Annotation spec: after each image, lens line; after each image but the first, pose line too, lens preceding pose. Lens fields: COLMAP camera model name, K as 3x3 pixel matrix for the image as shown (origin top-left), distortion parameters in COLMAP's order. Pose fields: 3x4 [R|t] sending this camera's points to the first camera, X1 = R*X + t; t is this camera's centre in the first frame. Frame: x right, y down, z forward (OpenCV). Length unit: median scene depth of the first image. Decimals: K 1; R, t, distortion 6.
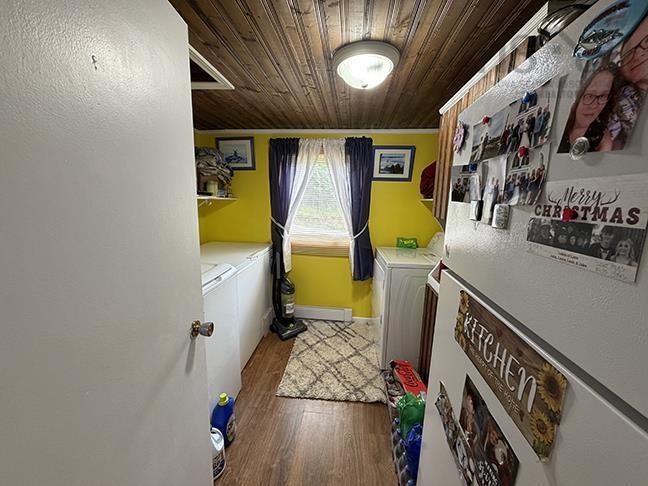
lens RADIAL K [[260.0, 0, 324.0], [0, 260.0, 243.0], [0, 0, 1]] dist [0.000953, 0.000052]
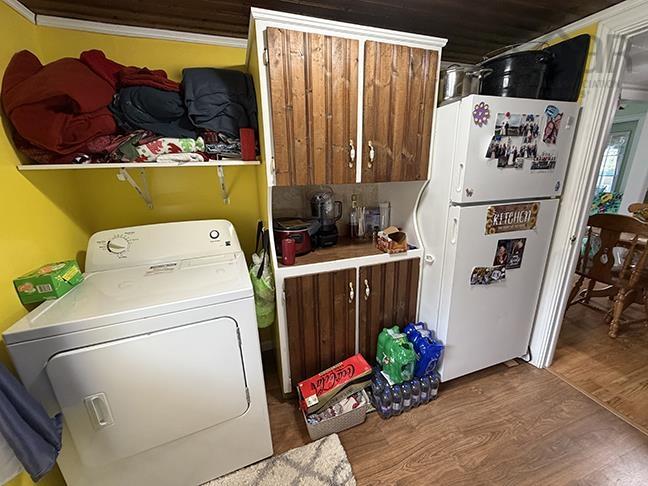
lens RADIAL K [[260.0, 0, 324.0], [0, 260.0, 243.0], [0, 0, 1]] dist [0.000953, 0.000052]
pose [[-0.435259, -0.266879, 0.859840, -0.946963], [0.169026, 0.913848, 0.369205, -0.718251], [-0.884296, 0.306035, -0.352651, 4.237685]]
